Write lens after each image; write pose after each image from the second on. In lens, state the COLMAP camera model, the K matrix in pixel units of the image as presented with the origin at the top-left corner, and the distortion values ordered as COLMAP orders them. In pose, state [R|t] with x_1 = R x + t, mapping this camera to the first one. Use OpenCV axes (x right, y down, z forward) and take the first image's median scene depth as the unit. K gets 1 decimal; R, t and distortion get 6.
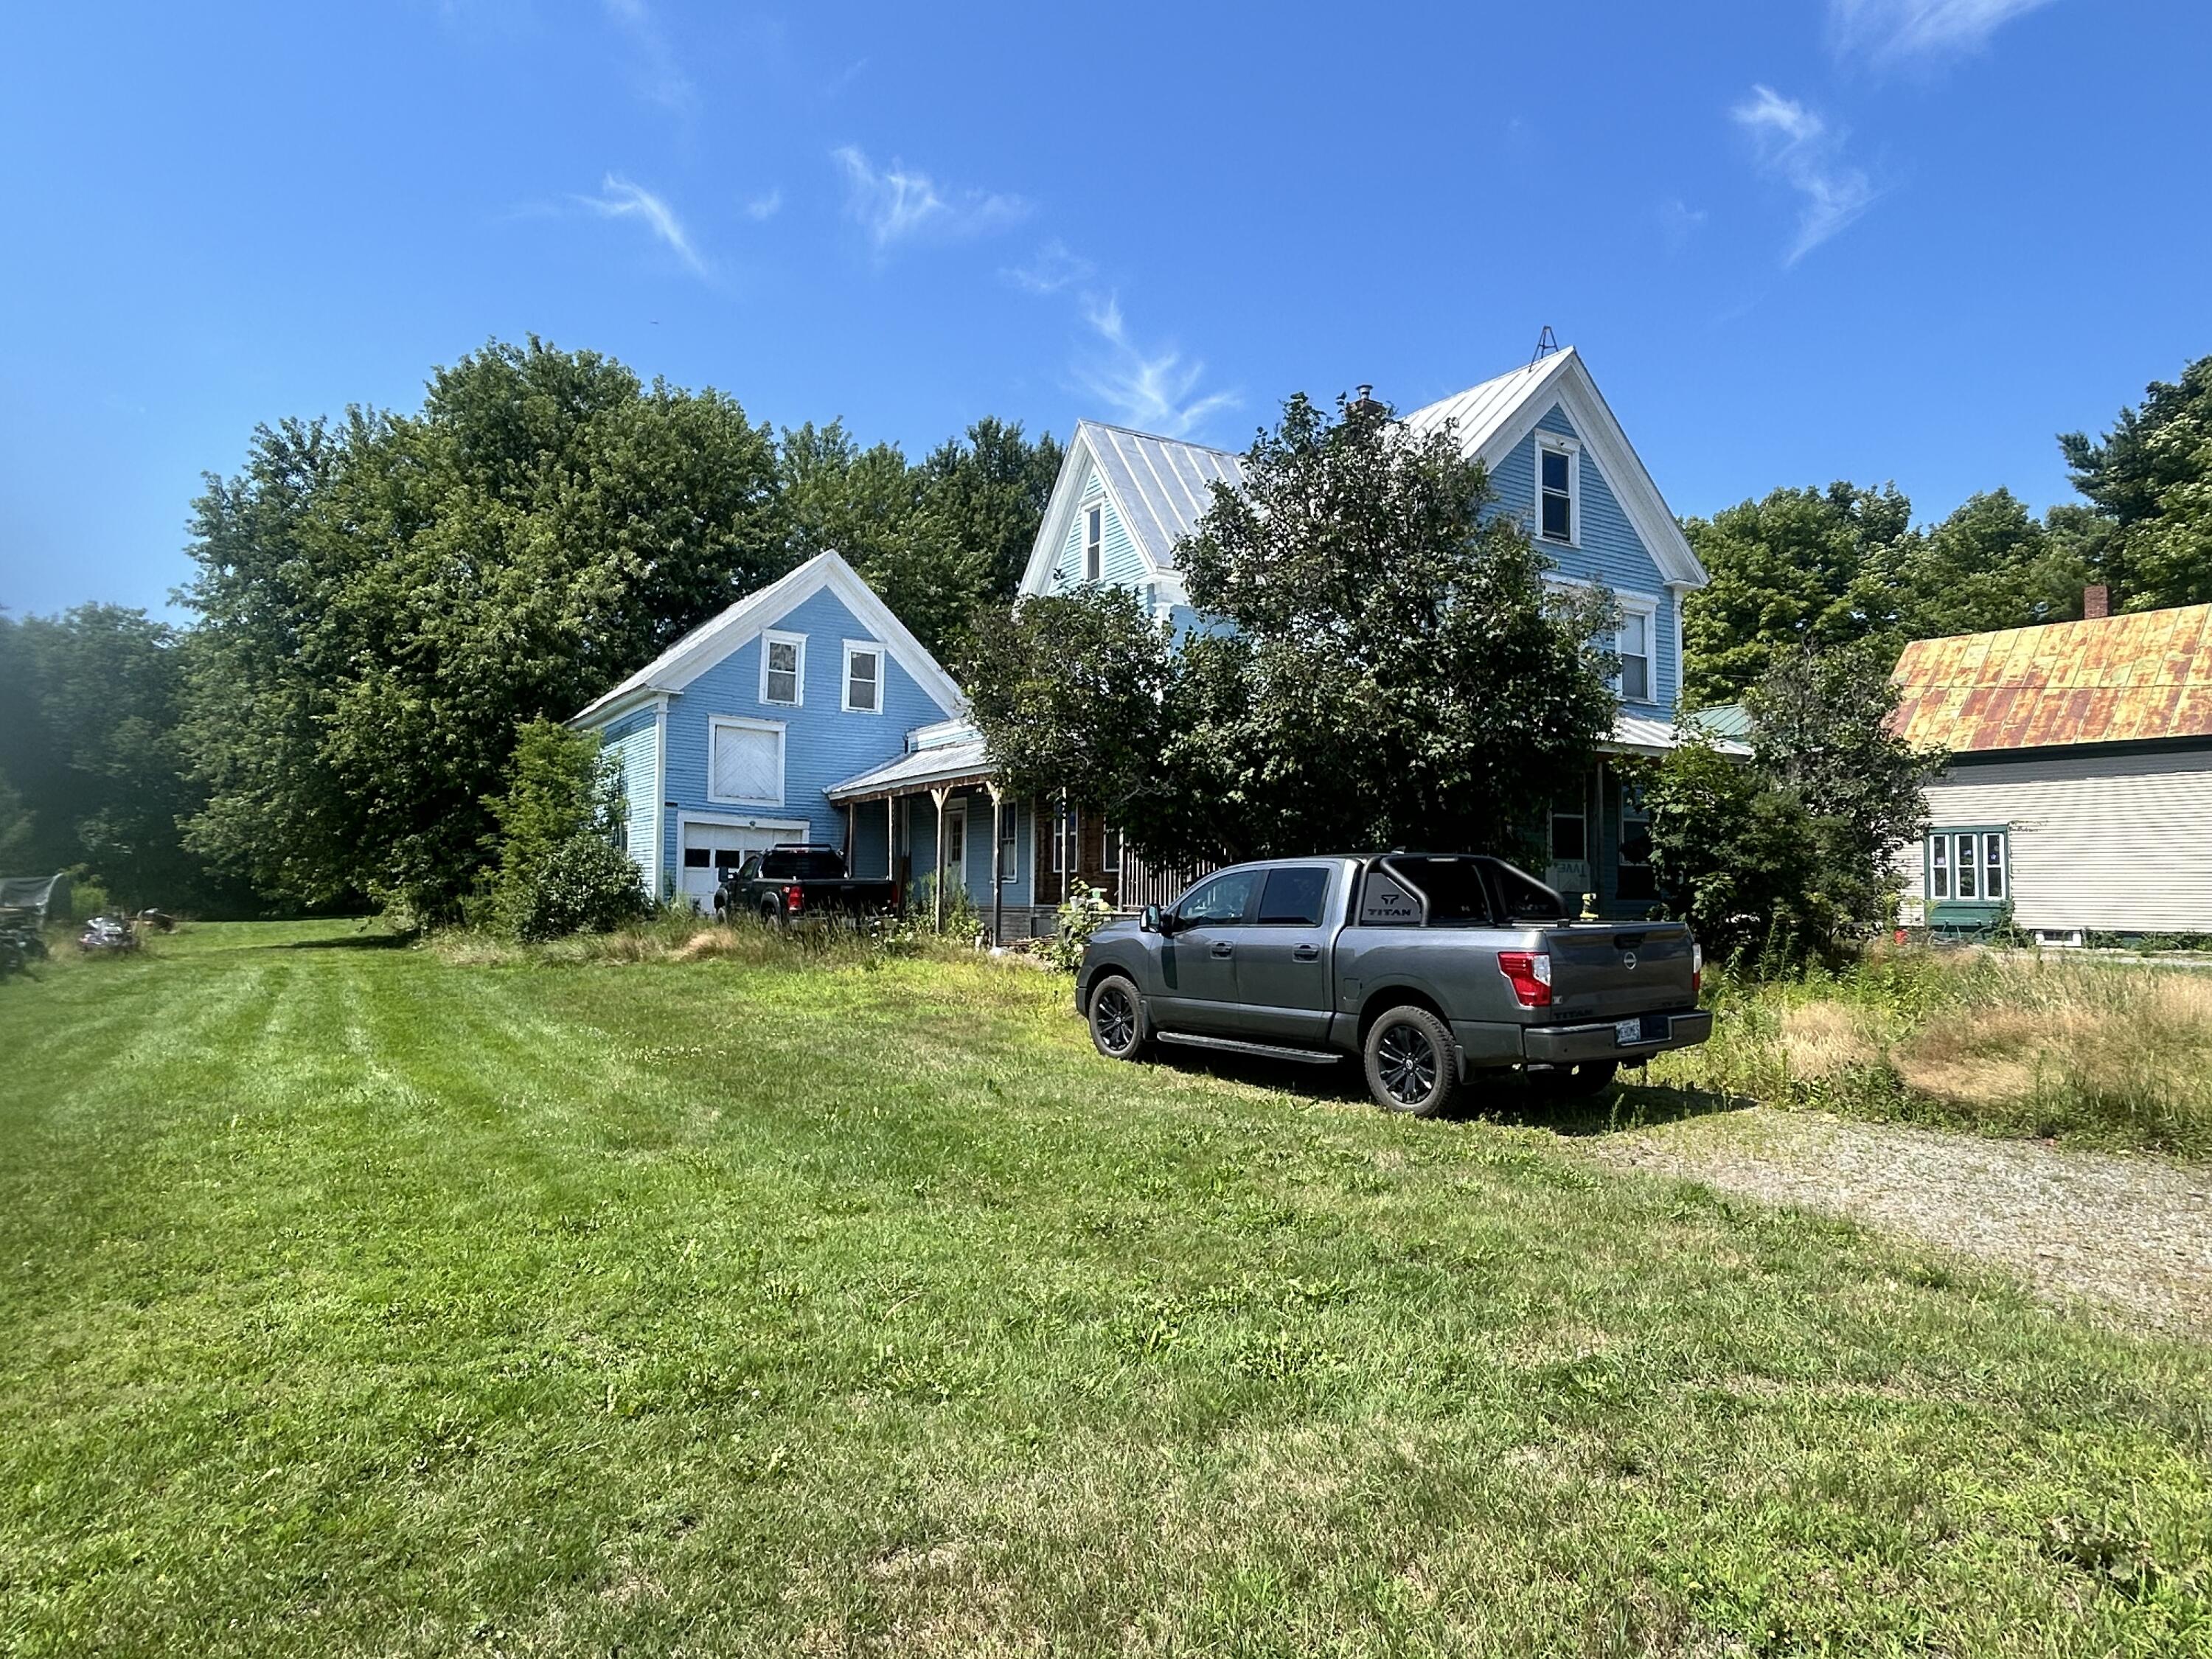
lens RADIAL K [[1409.9, 0, 1108.6], [0, 1409.9, 828.7], [0, 0, 1]] dist [-0.000561, -0.000082]
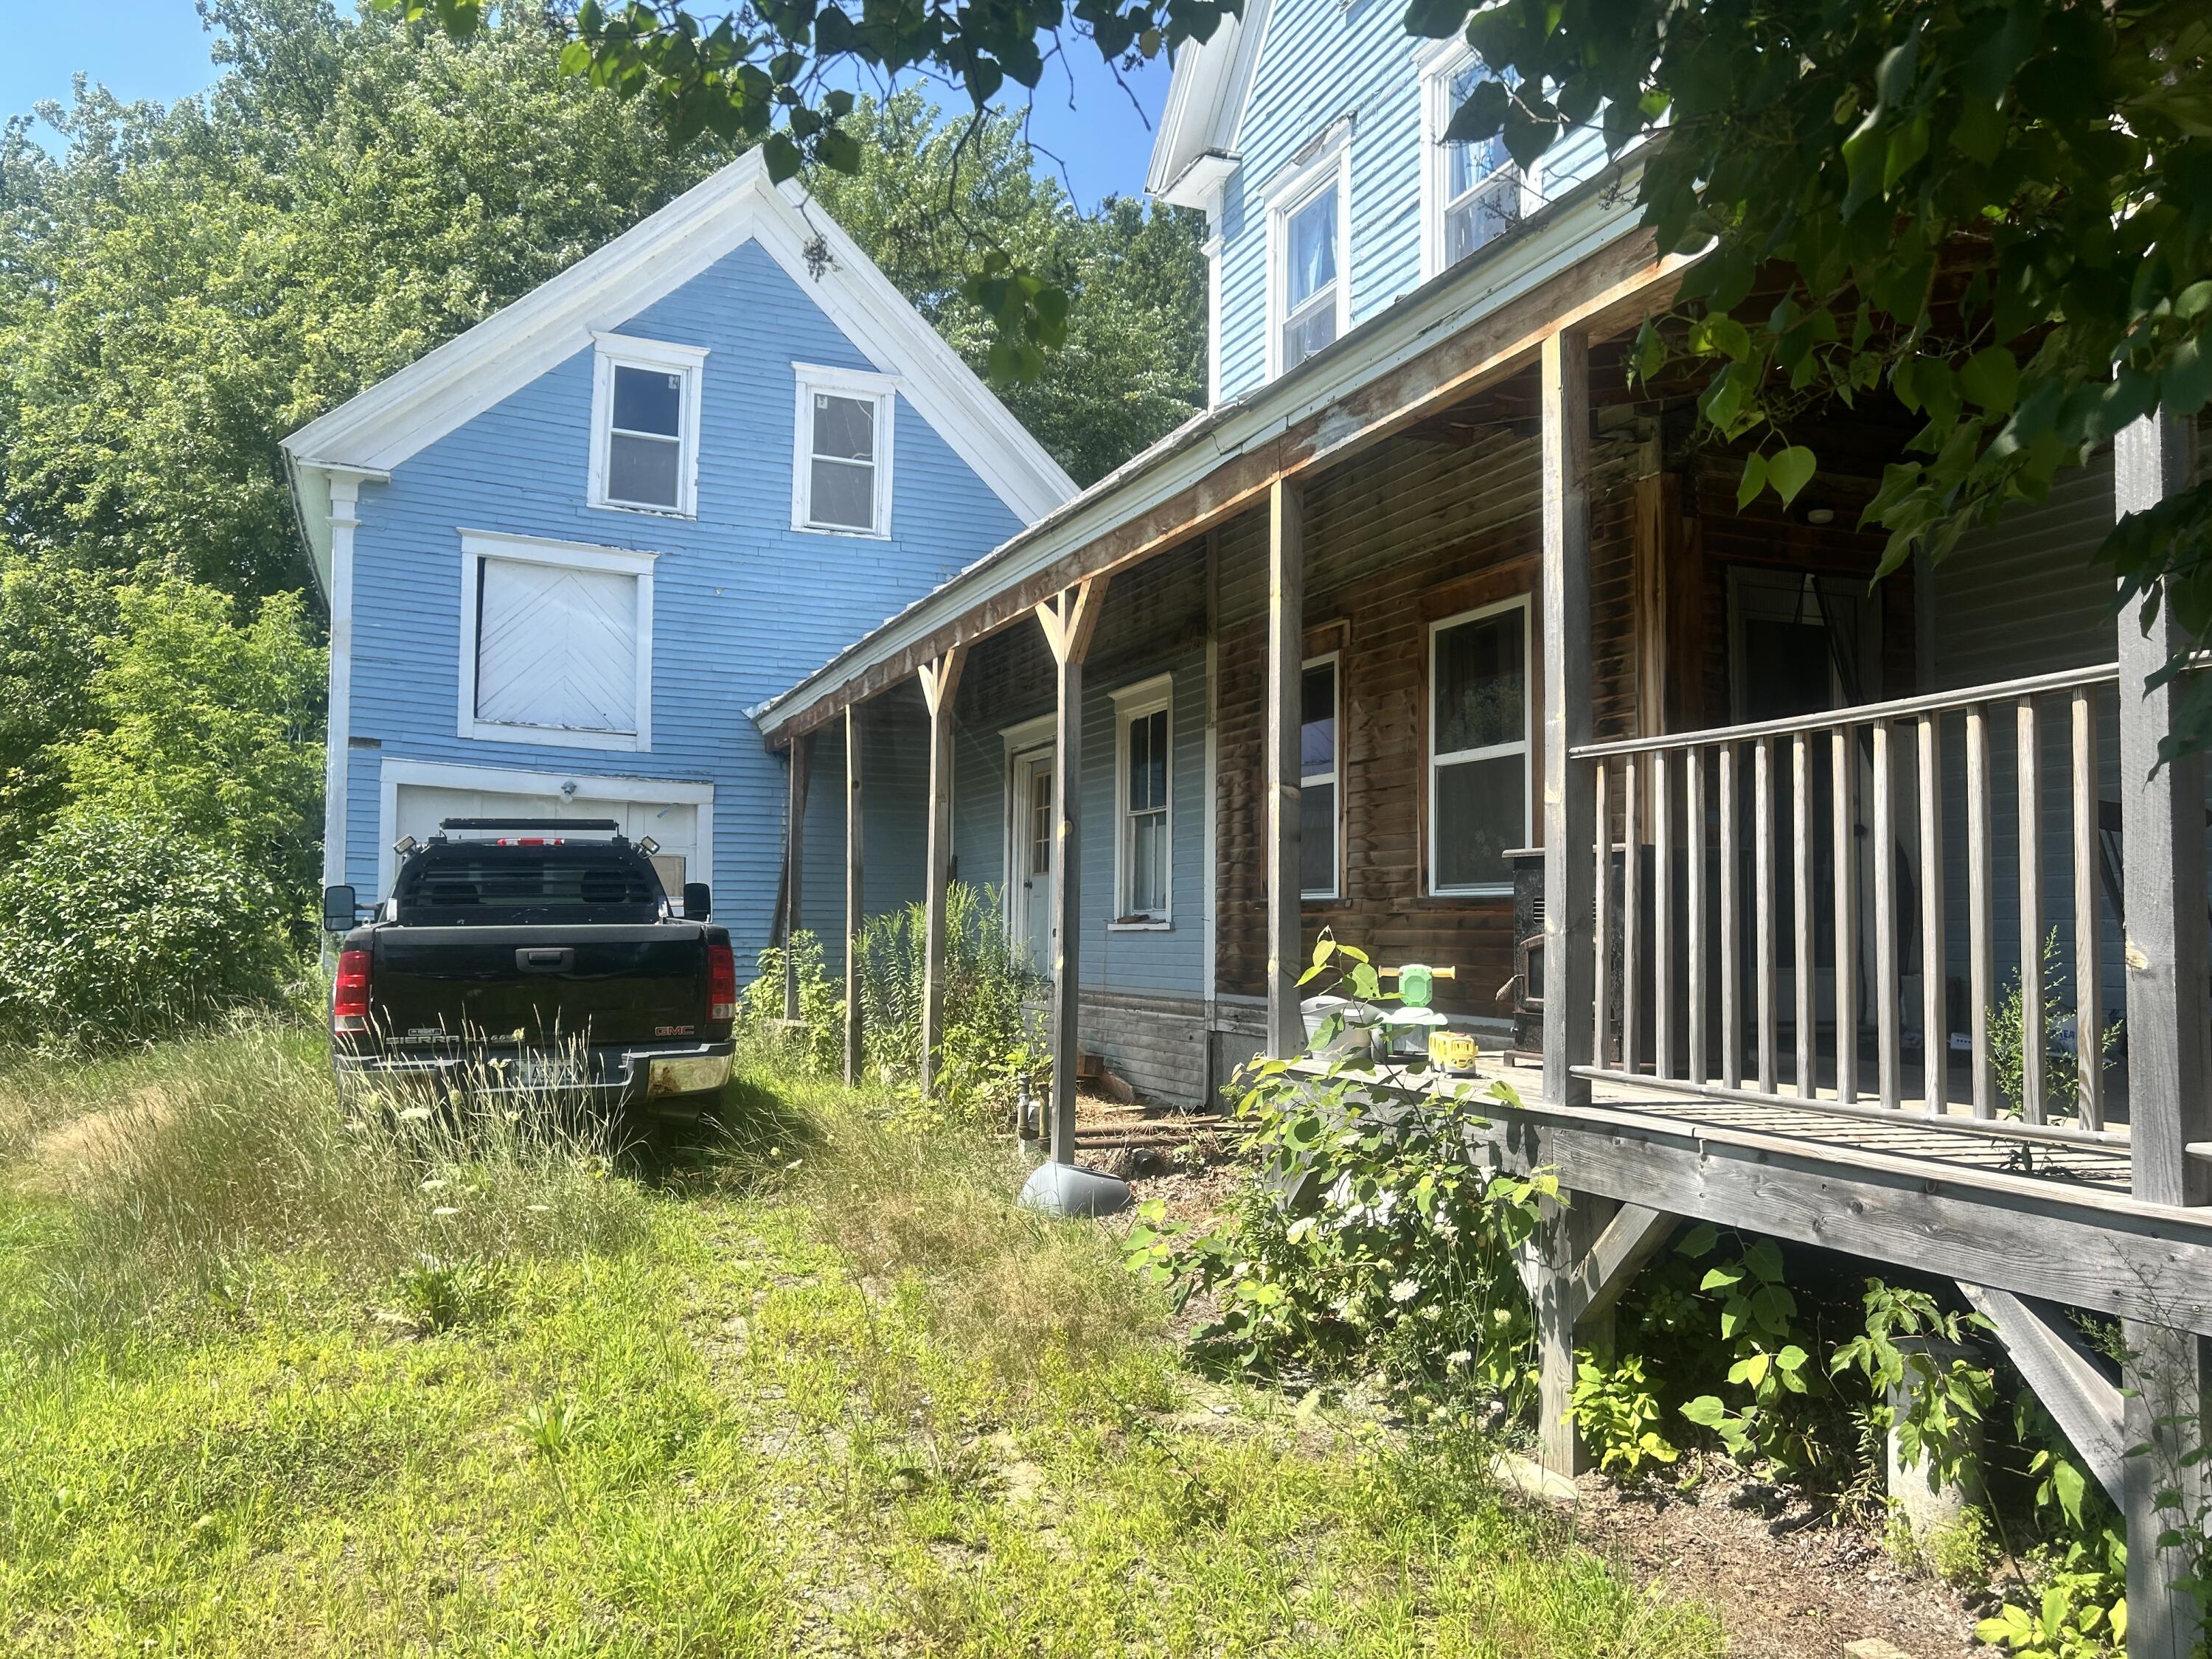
lens RADIAL K [[1676.5, 0, 1105.9], [0, 1676.5, 832.9], [0, 0, 1]] dist [0.045561, -0.036152]
pose [[0.985766, -0.010147, -0.167815, -0.008954], [0.008412, 0.999904, -0.011046, 0.016536], [0.167911, 0.009477, 0.985757, 0.519944]]
